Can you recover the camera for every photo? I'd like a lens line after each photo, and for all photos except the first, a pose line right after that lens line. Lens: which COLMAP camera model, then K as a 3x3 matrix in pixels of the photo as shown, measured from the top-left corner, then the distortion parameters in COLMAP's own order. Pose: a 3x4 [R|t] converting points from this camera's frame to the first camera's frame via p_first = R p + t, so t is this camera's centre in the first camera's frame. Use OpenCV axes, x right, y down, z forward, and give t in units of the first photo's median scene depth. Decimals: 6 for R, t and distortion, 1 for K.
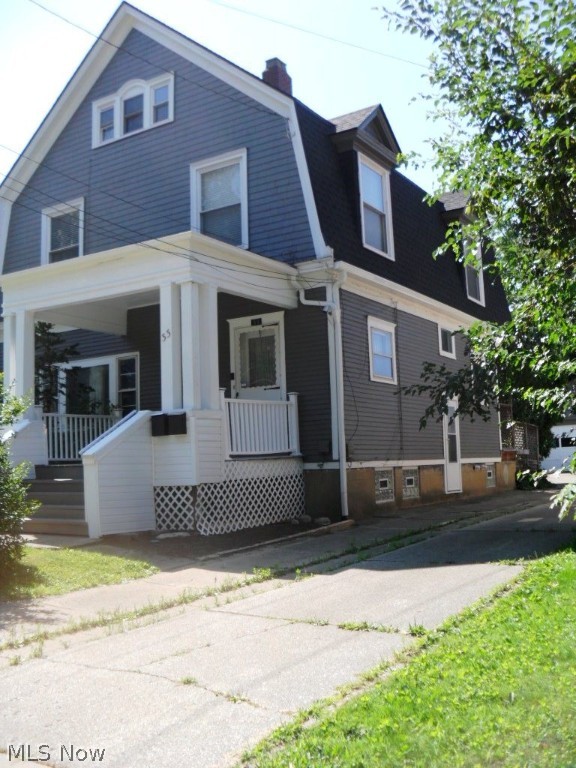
lens RADIAL K [[797.5, 0, 288.0], [0, 797.5, 384.0], [0, 0, 1]] dist [-0.212447, 0.290285]
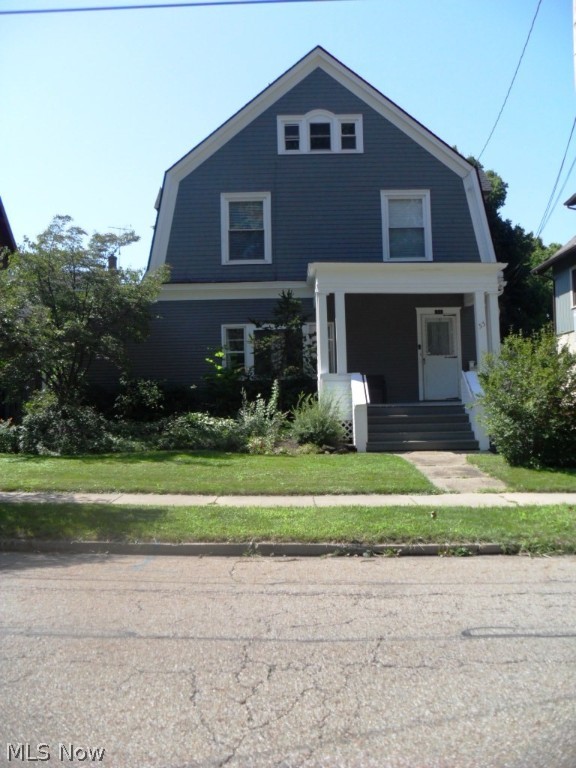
lens RADIAL K [[797.5, 0, 288.0], [0, 797.5, 384.0], [0, 0, 1]] dist [-0.212447, 0.290285]
pose [[0.848340, 0.030020, 0.528600, -0.990129], [-0.062943, 0.997029, 0.044393, 0.008514], [-0.525697, -0.070933, 0.847710, -0.112588]]
